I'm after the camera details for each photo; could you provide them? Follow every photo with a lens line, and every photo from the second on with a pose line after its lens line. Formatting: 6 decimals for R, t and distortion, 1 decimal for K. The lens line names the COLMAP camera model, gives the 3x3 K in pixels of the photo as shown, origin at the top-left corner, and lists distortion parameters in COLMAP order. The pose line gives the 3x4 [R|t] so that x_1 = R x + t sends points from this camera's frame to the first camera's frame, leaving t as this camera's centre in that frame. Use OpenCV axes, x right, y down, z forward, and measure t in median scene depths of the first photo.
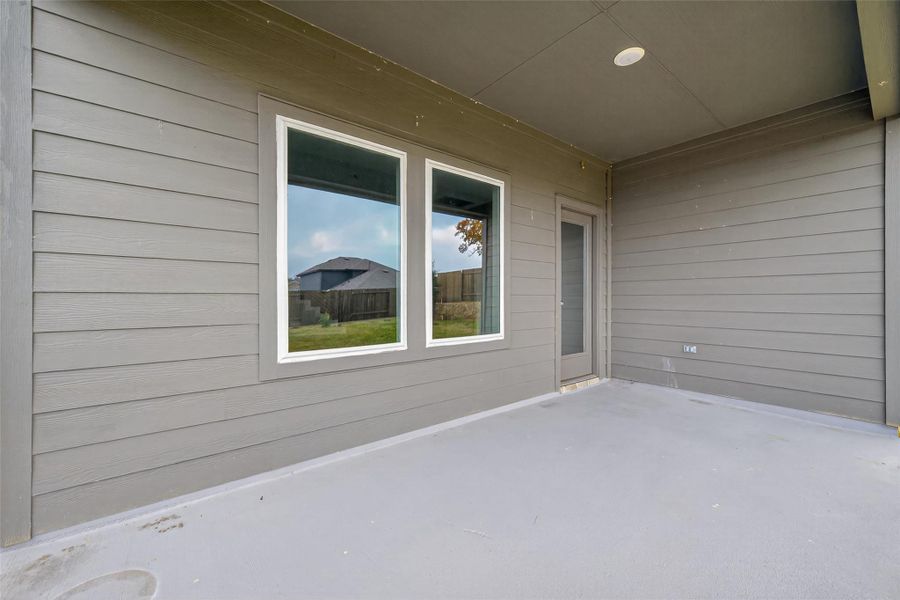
lens RADIAL K [[374.6, 0, 449.5], [0, 374.6, 302.1], [0, 0, 1]] dist [0.001544, 0.000157]
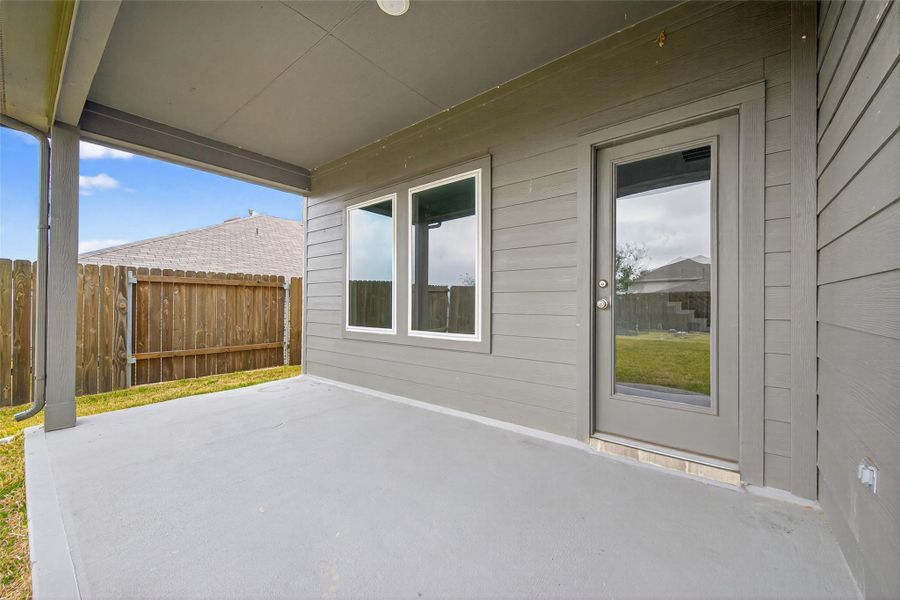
lens RADIAL K [[350.6, 0, 450.4], [0, 350.6, 297.7], [0, 0, 1]] dist [0.005020, -0.000962]
pose [[0.197594, -0.012701, -0.980202, 1.013484], [-0.010207, 0.999835, -0.015013, 0.006360], [0.980231, 0.012972, 0.197431, 0.804509]]
